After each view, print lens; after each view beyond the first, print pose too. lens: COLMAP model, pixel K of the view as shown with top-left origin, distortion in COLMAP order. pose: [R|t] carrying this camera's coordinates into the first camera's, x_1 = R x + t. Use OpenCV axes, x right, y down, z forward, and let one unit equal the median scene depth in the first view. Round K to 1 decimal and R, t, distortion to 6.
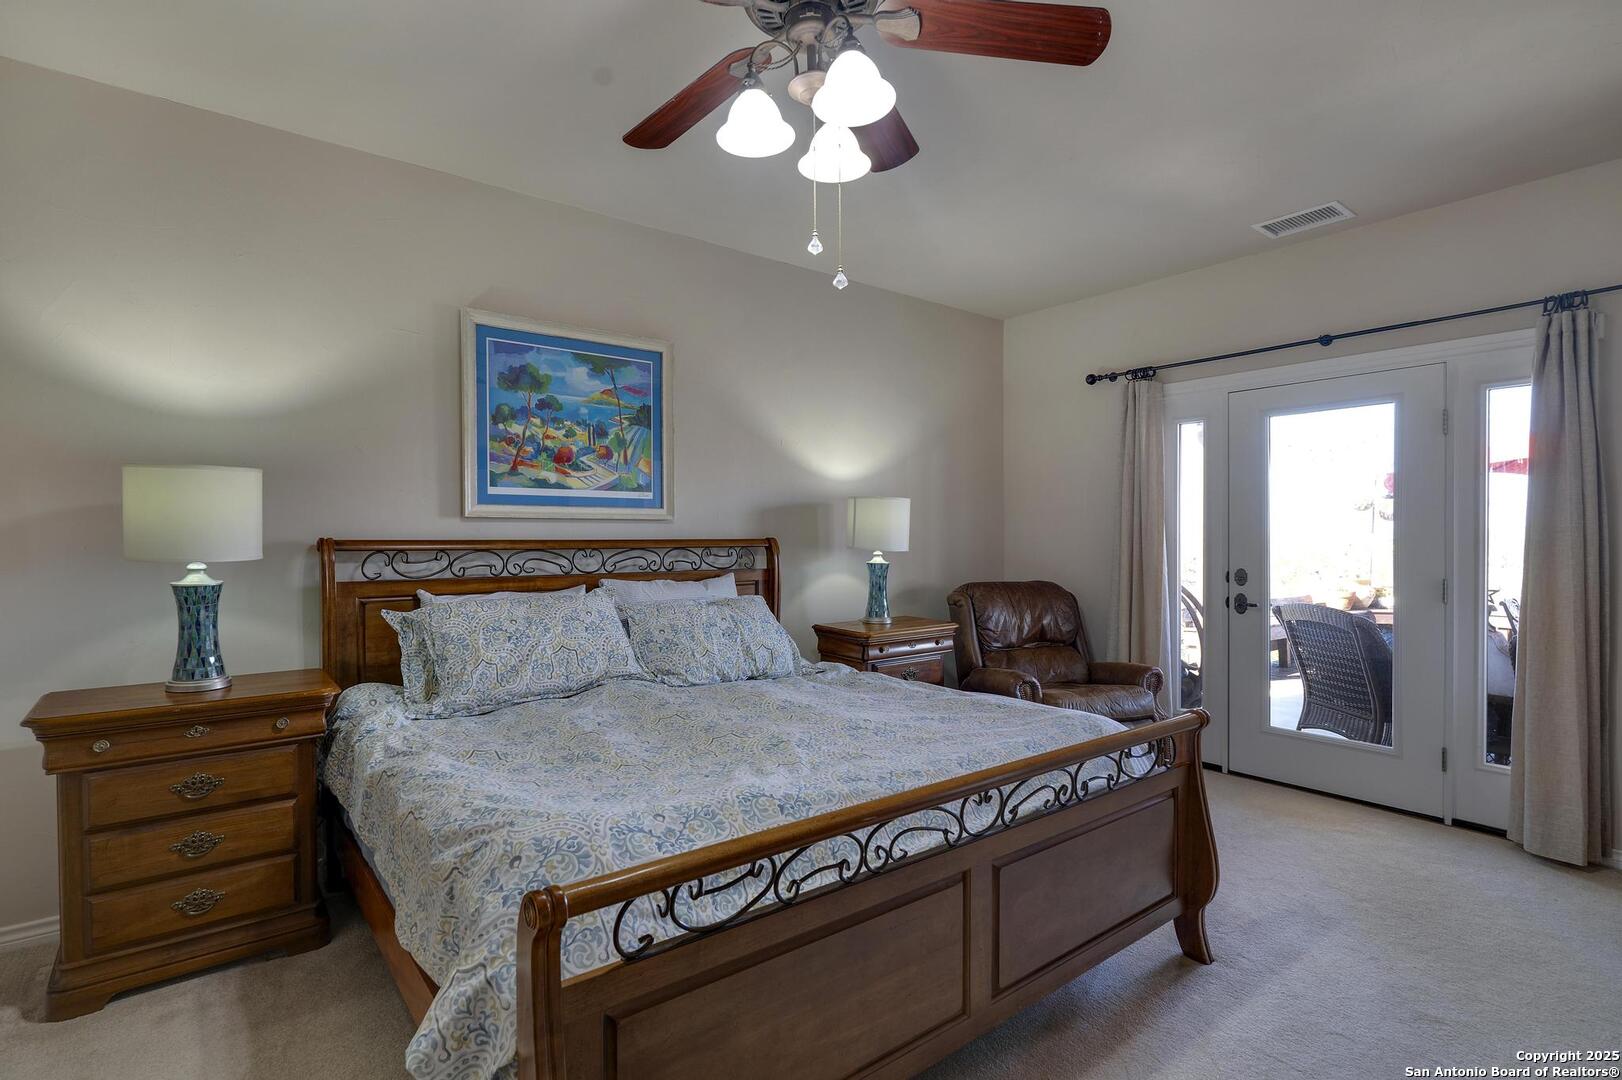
lens RADIAL K [[742.8, 0, 802.5], [0, 742.8, 544.0], [0, 0, 1]] dist [0.002788, -0.000449]
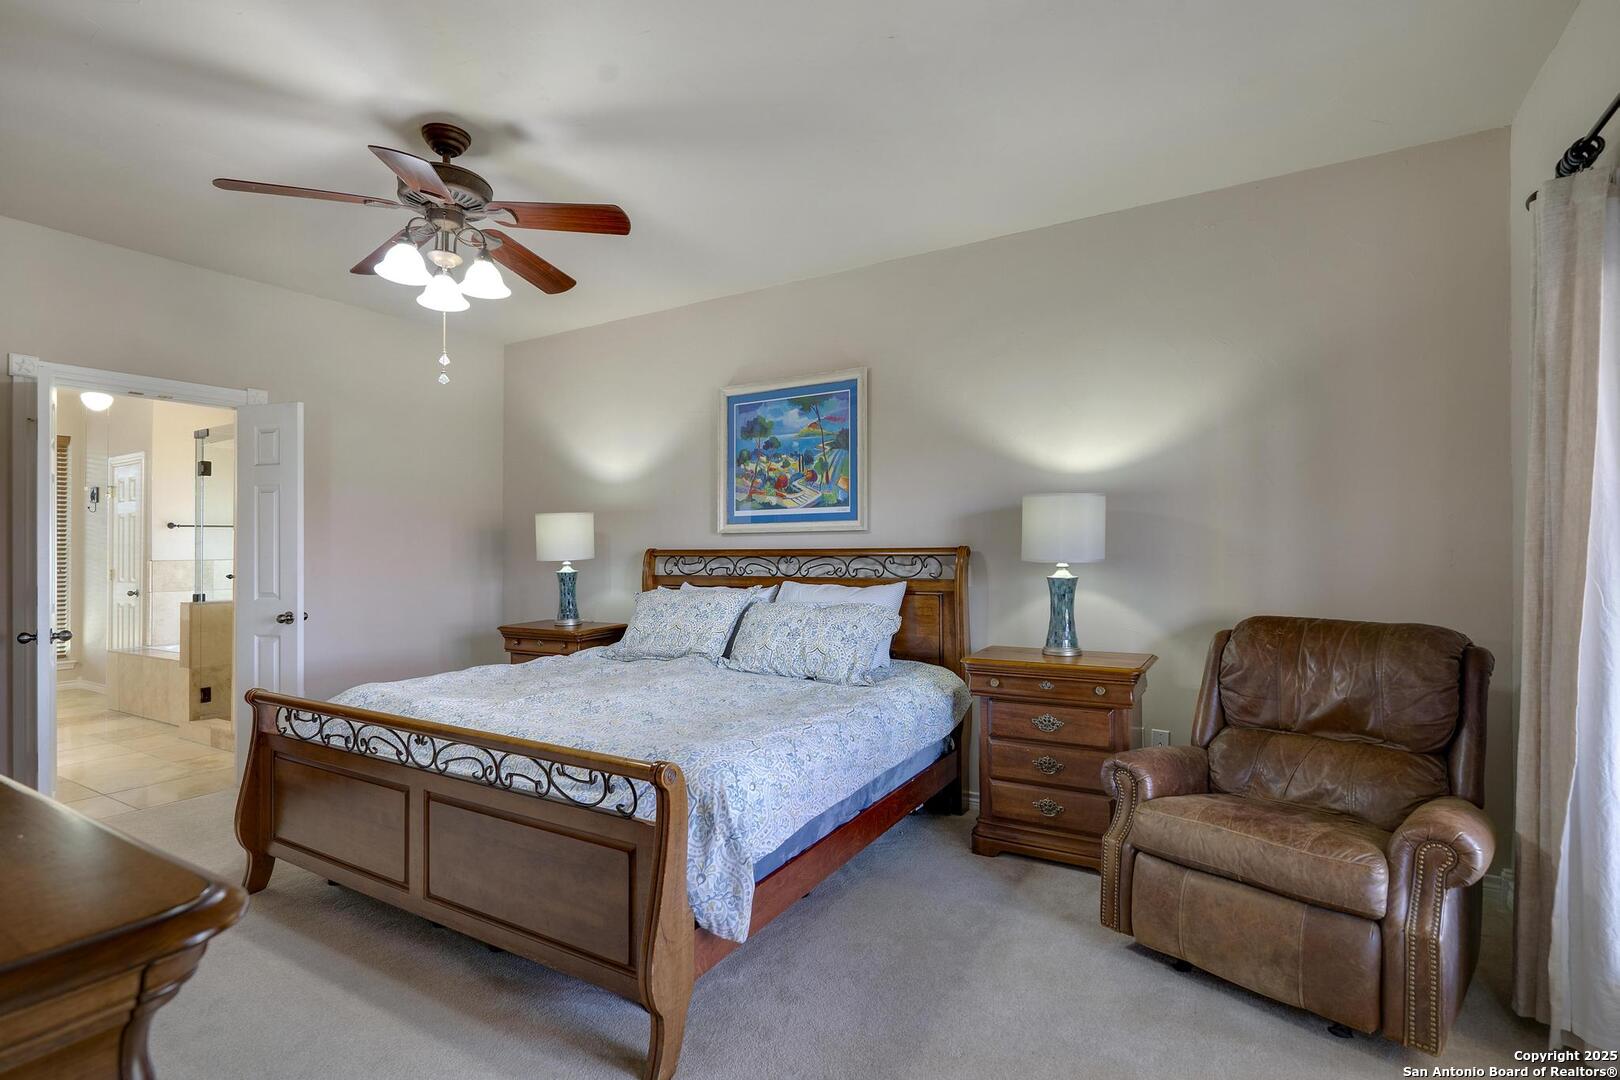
lens RADIAL K [[741.8, 0, 799.9], [0, 741.8, 548.2], [0, 0, 1]] dist [0.002788, -0.000449]
pose [[0.414487, 0.001997, -0.910053, 0.843514], [0.002070, 0.999993, 0.003137, -0.010690], [0.910053, -0.003184, 0.414480, 0.502854]]
